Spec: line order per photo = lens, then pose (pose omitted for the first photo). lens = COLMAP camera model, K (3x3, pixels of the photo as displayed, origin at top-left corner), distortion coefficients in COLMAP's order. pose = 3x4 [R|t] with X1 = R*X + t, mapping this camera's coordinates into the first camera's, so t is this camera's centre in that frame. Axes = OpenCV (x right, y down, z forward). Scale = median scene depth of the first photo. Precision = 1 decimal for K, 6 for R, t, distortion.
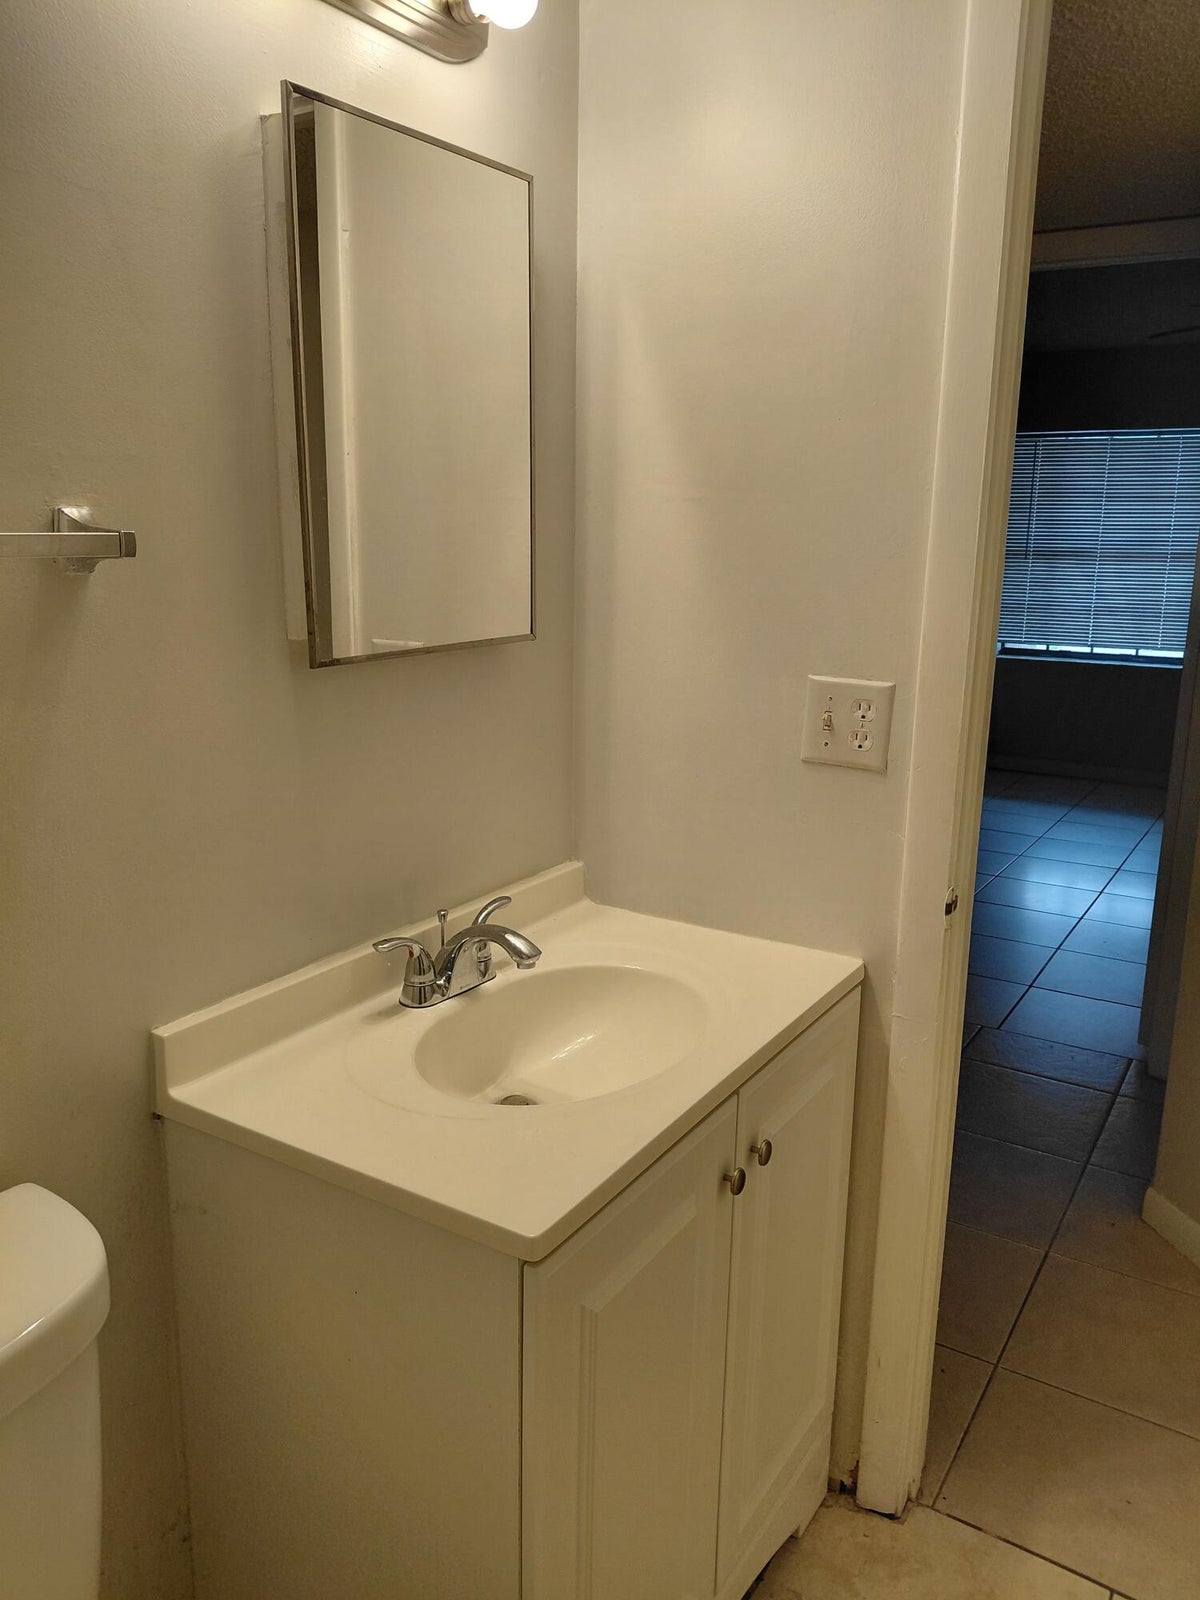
lens RADIAL K [[1198.9, 0, 594.0], [0, 1198.9, 803.3], [0, 0, 1]] dist [0.013099, 0.000687]
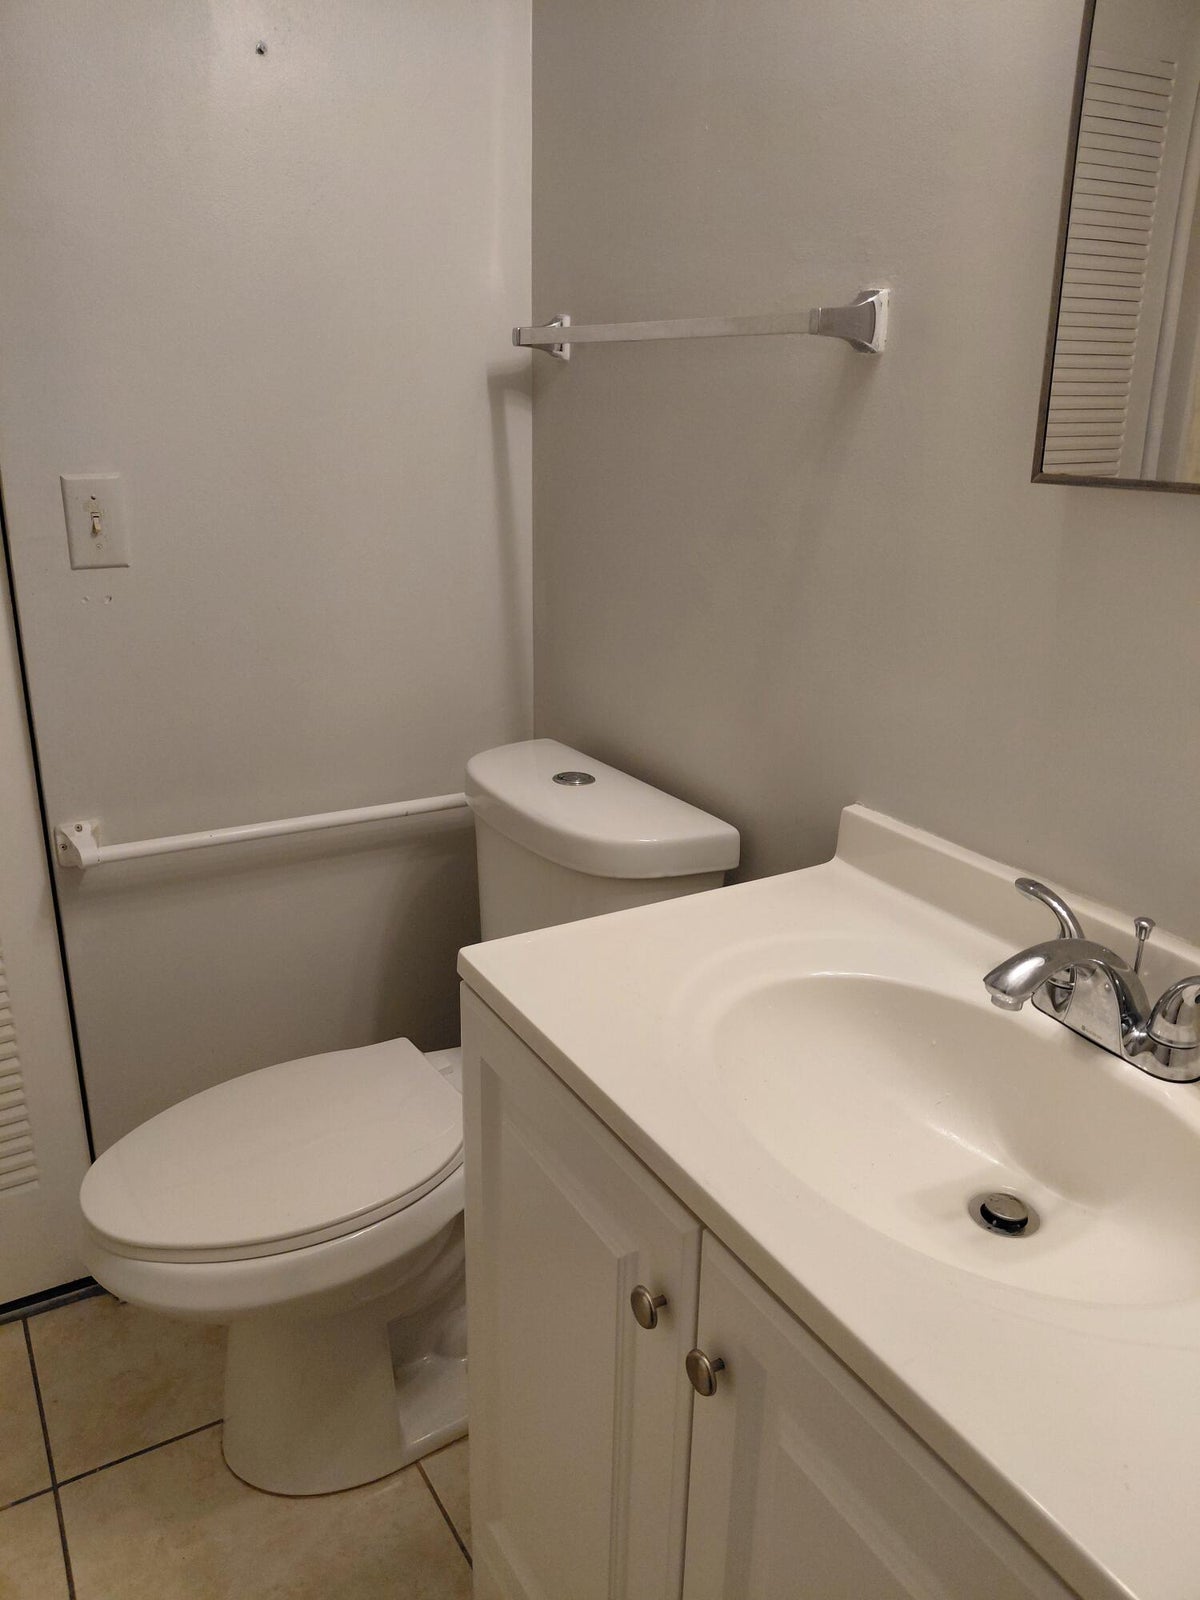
lens RADIAL K [[1198.9, 0, 600.3], [0, 1198.9, 797.7], [0, 0, 1]] dist [0.013099, 0.000687]
pose [[-0.467898, 0.269370, -0.841731, 0.158767], [-0.208939, 0.891704, 0.401507, -0.049323], [0.858729, 0.363735, -0.360945, 0.291596]]
